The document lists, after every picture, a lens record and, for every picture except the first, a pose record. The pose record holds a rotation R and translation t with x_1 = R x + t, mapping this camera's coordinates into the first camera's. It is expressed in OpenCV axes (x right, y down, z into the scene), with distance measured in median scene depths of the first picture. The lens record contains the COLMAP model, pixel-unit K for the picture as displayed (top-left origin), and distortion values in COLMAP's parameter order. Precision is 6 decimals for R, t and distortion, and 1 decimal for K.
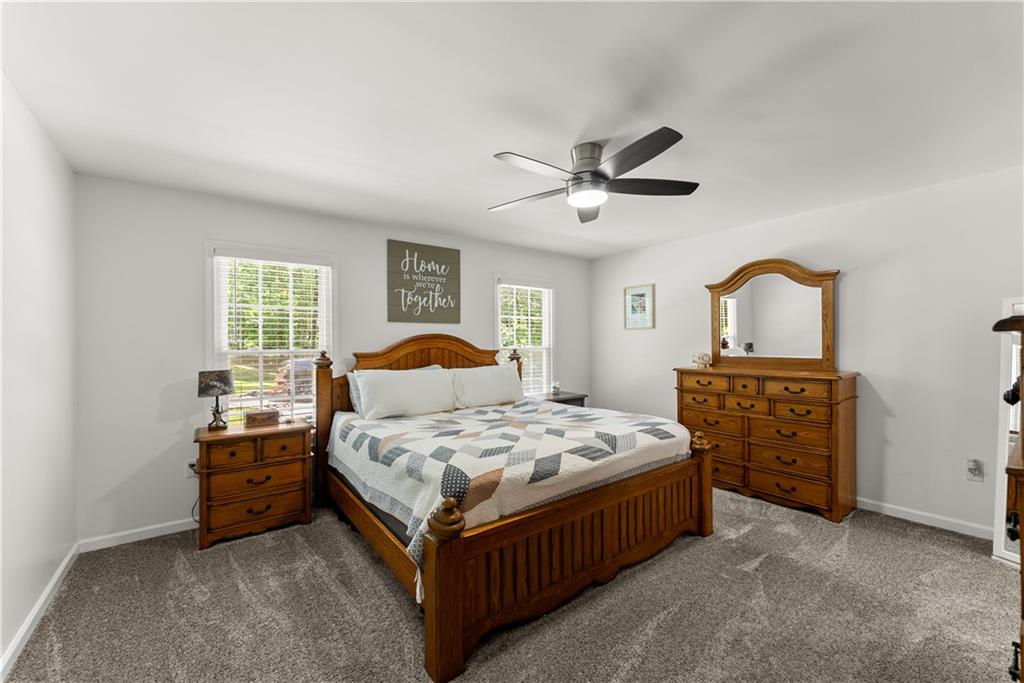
lens RADIAL K [[412.1, 0, 512.7], [0, 412.1, 341.4], [0, 0, 1]] dist [-0.002208, 0.000503]
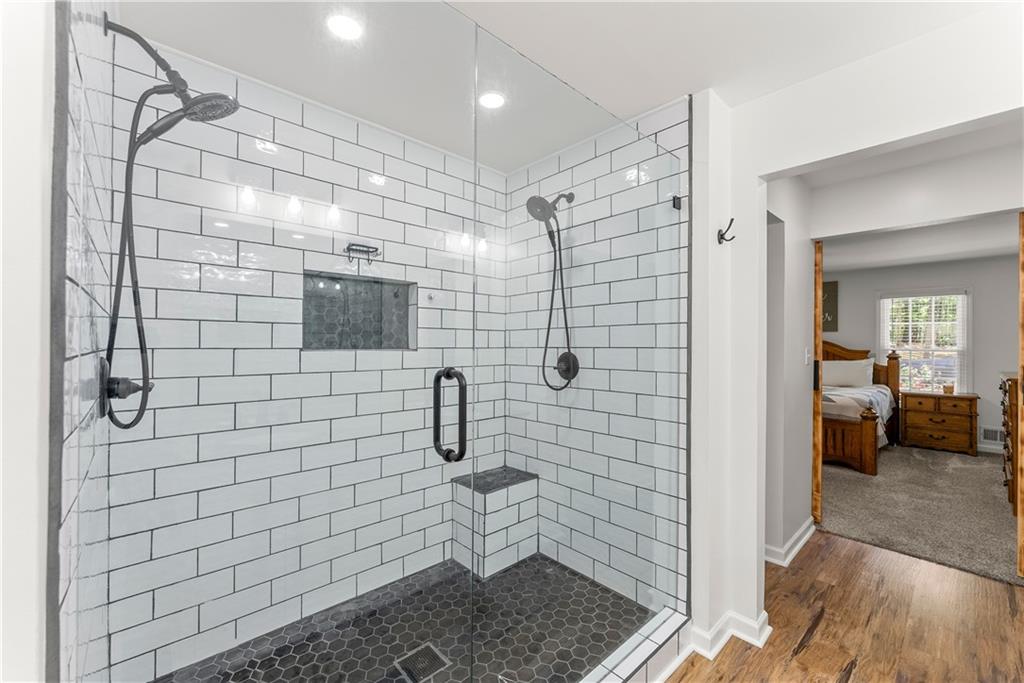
lens RADIAL K [[412.1, 0, 508.6], [0, 412.1, 342.2], [0, 0, 1]] dist [-0.002208, 0.000503]
pose [[0.090081, 0.000085, -0.995934, 1.317525], [0.000064, 1.000000, 0.000091, -0.006409], [0.995934, -0.000072, 0.090081, -0.311803]]
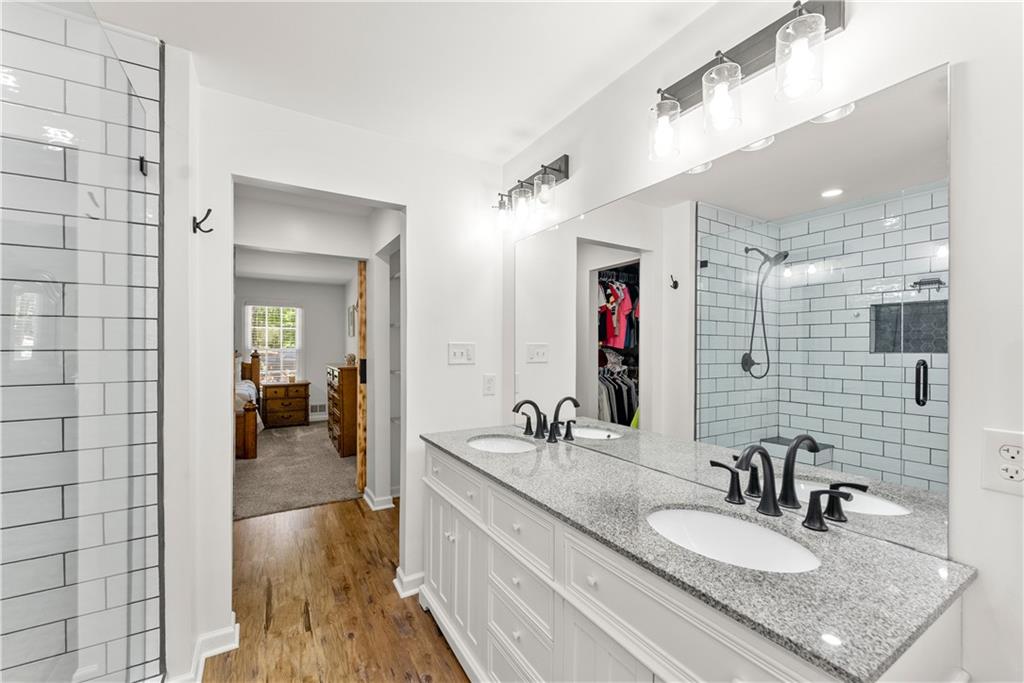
lens RADIAL K [[412.1, 0, 509.8], [0, 412.1, 349.7], [0, 0, 1]] dist [-0.002208, 0.000503]
pose [[0.993705, 0.005841, -0.111874, 1.237180], [-0.004372, 0.999901, 0.013375, -0.006509], [0.111941, -0.012802, 0.993632, -0.411094]]
